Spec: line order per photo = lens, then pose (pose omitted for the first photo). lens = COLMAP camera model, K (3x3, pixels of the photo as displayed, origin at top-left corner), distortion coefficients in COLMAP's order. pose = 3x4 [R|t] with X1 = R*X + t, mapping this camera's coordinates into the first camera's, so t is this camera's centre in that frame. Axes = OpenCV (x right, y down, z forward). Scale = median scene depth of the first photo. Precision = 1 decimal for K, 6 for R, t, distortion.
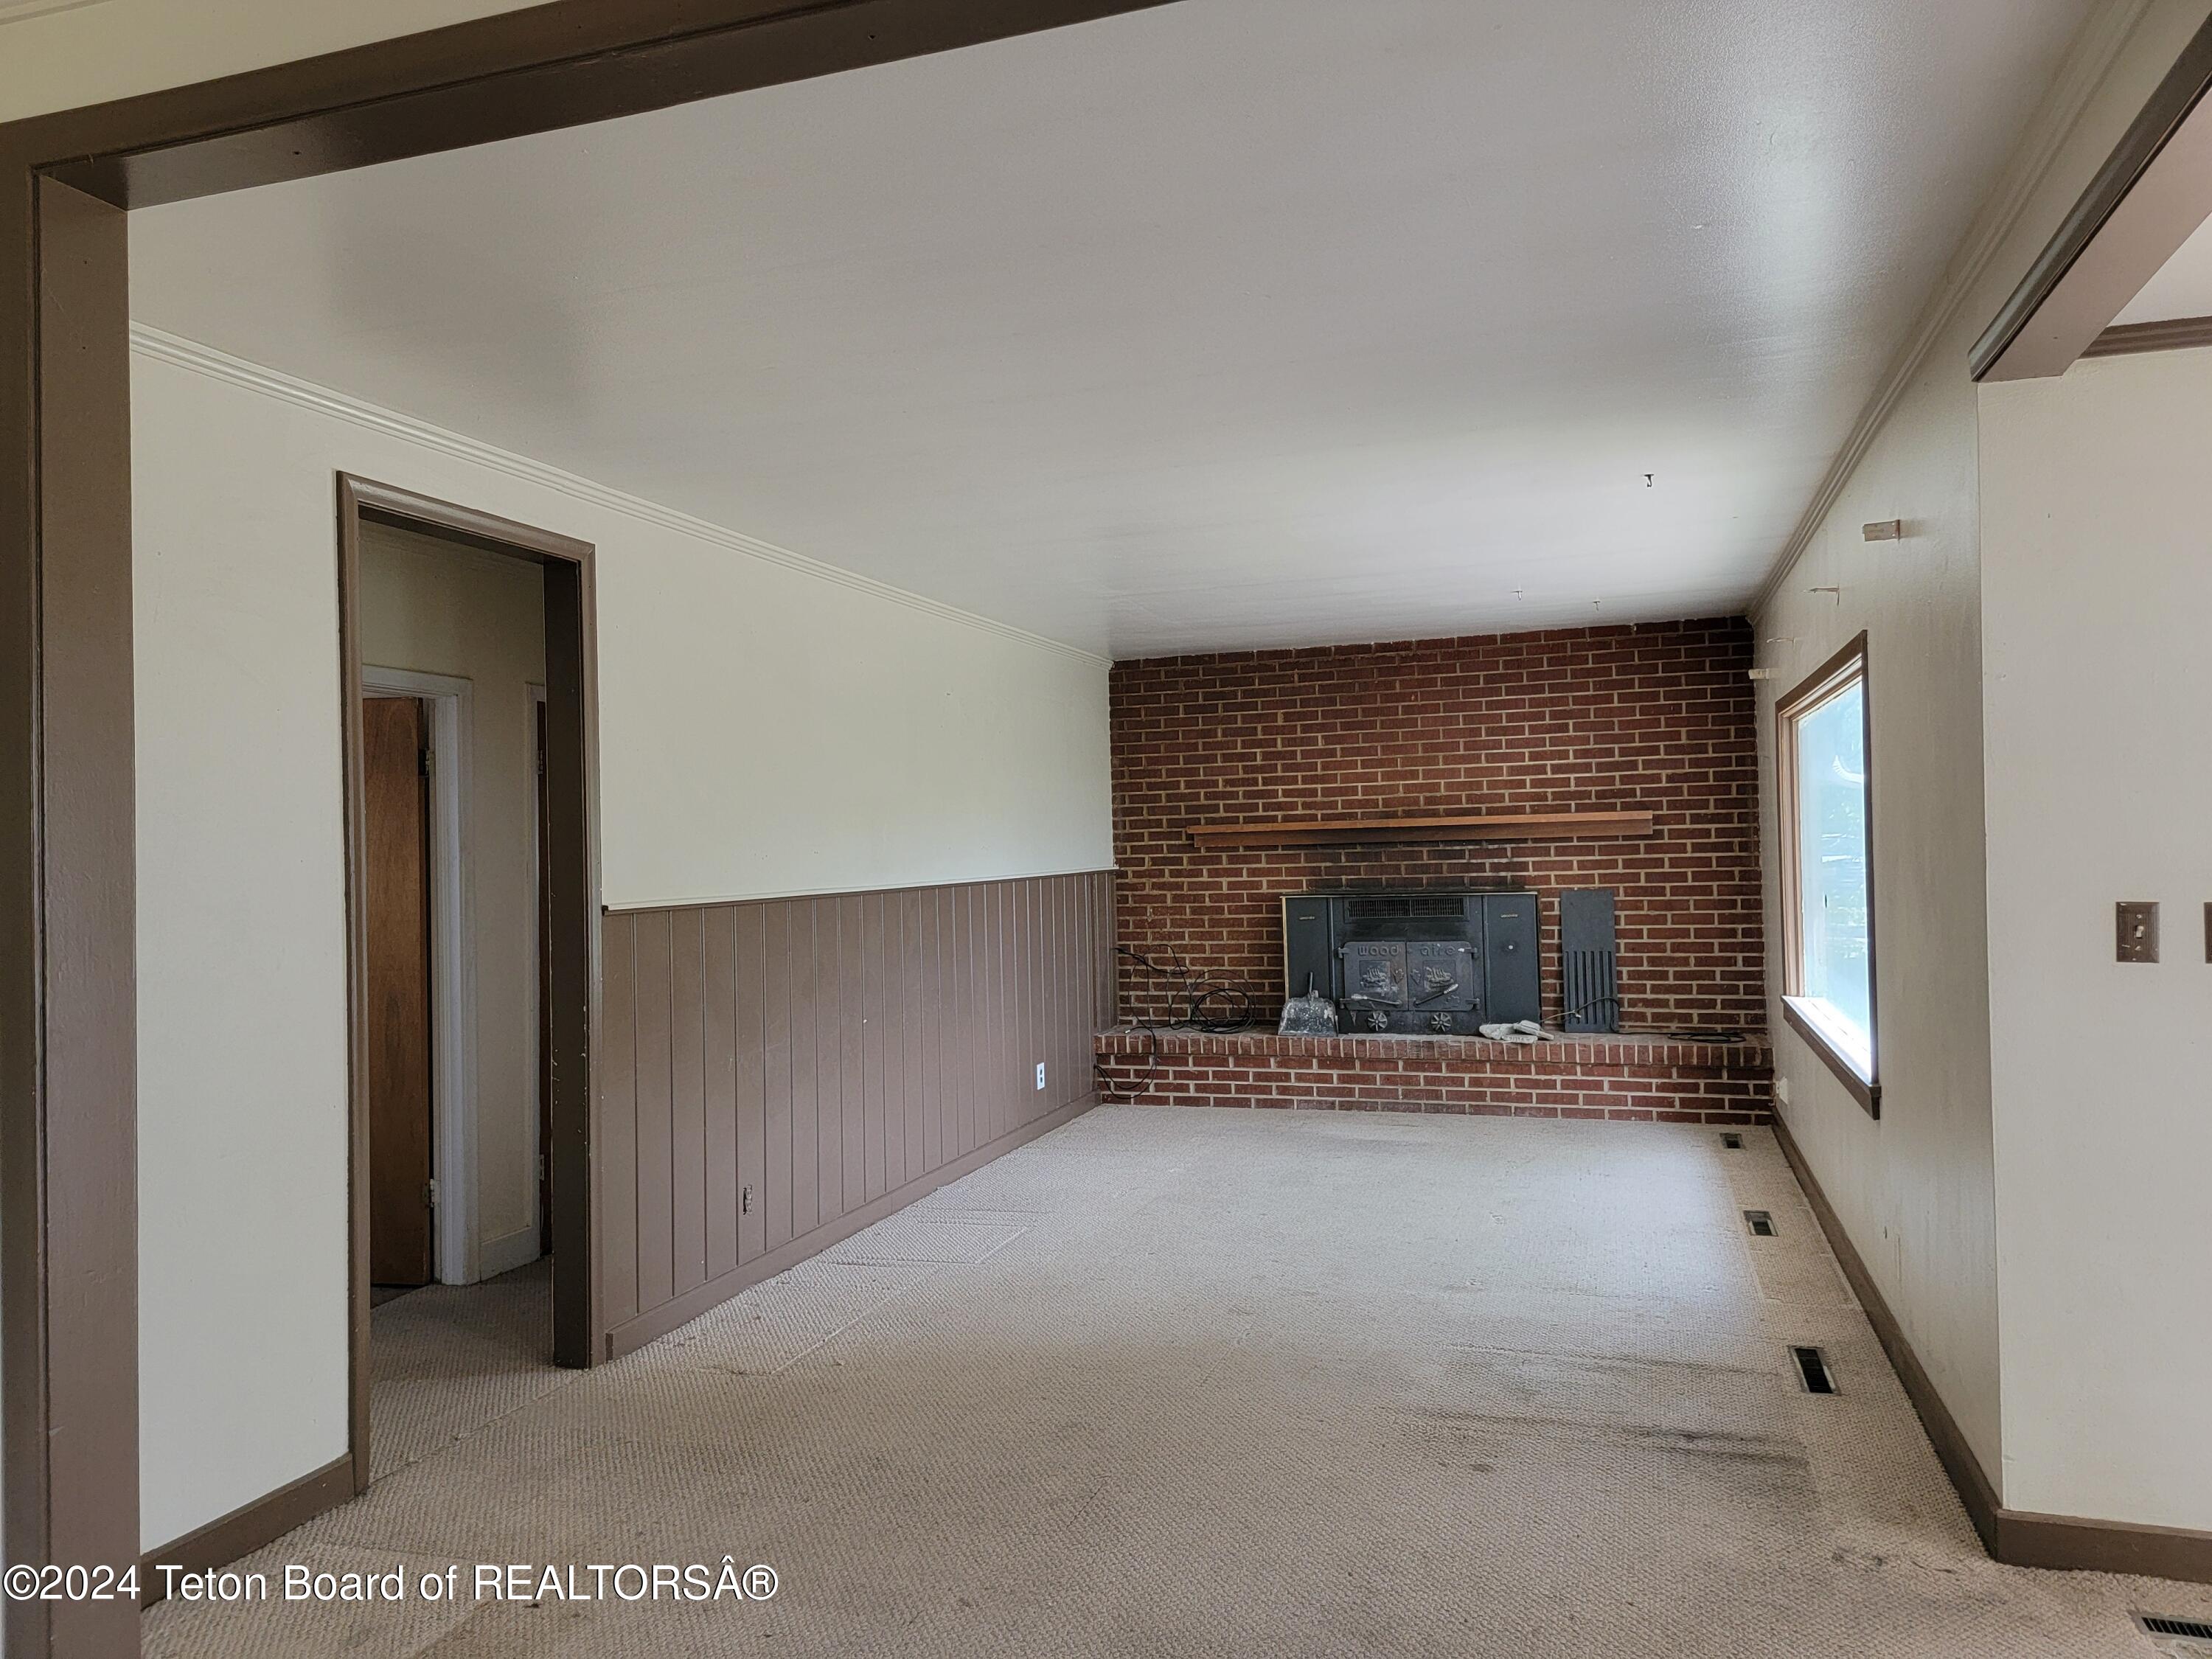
lens RADIAL K [[1509.3, 0, 1099.7], [0, 1509.3, 833.9], [0, 0, 1]] dist [0.064708, -0.037267]
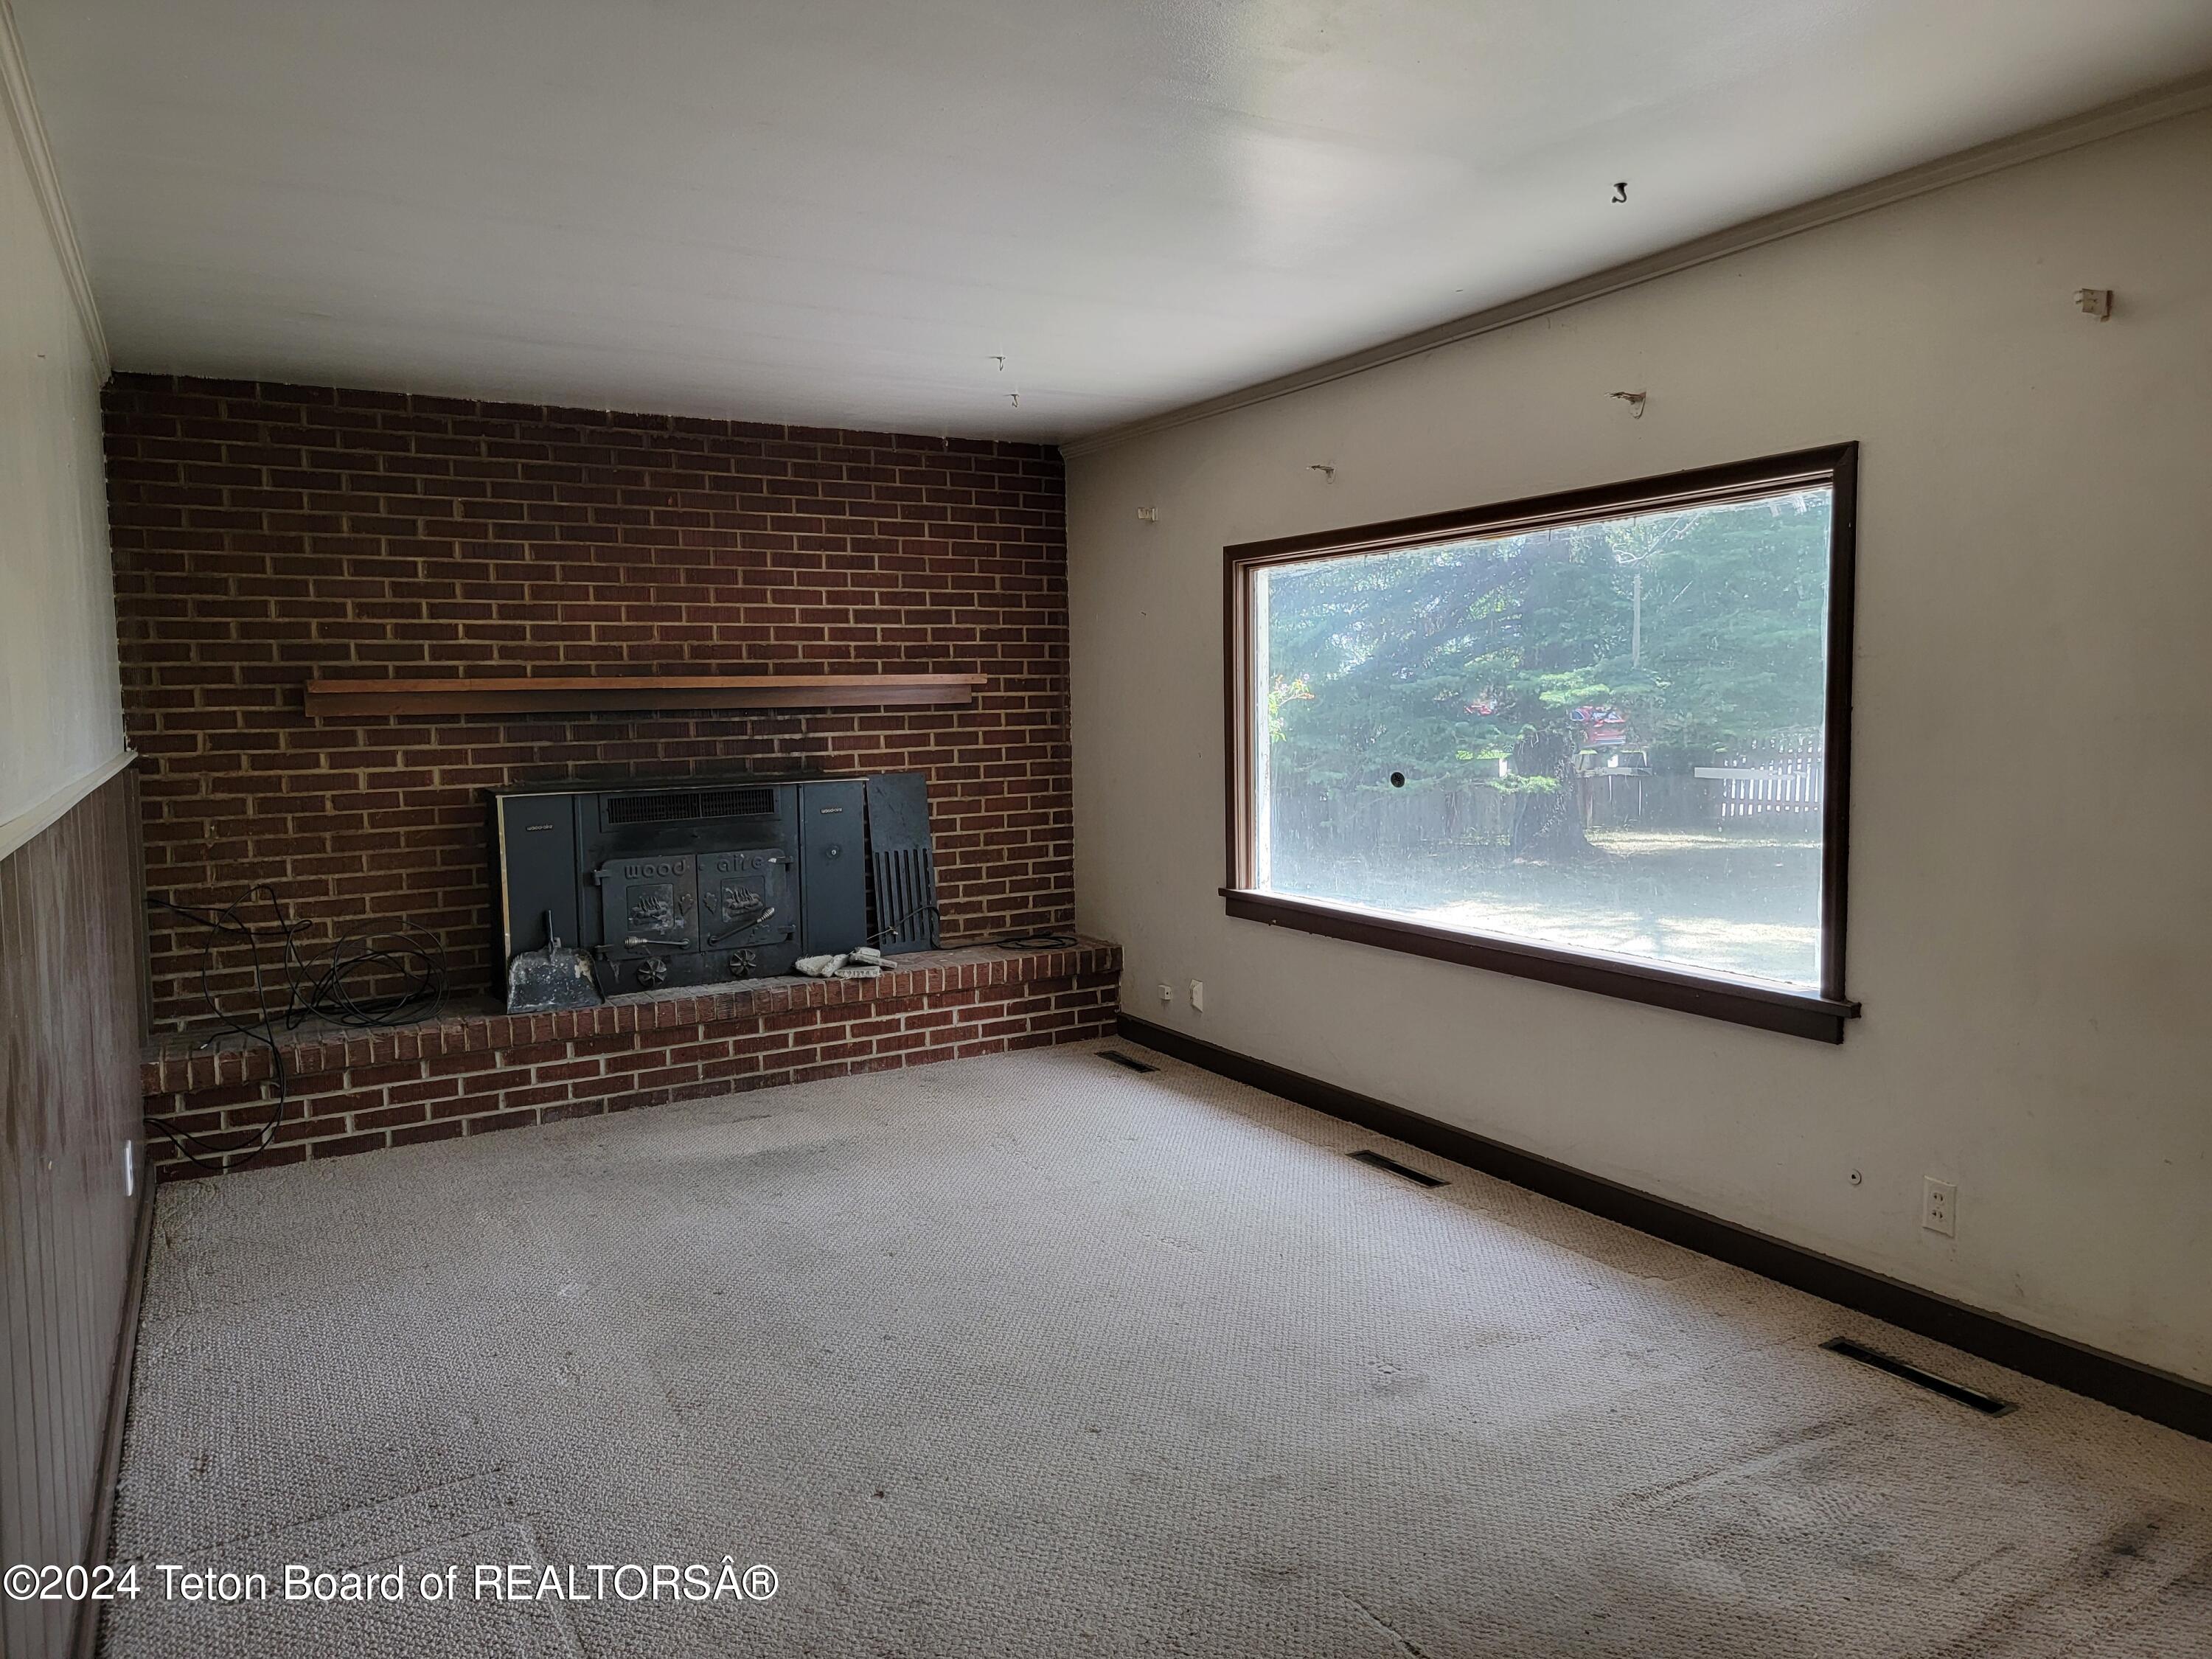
lens RADIAL K [[1509.3, 0, 1109.6], [0, 1509.3, 812.8], [0, 0, 1]] dist [0.064708, -0.037267]
pose [[0.658313, -0.045478, 0.751370, -0.194088], [-0.006157, 0.997815, 0.065788, 0.005187], [-0.752720, -0.047935, 0.656594, 0.397957]]
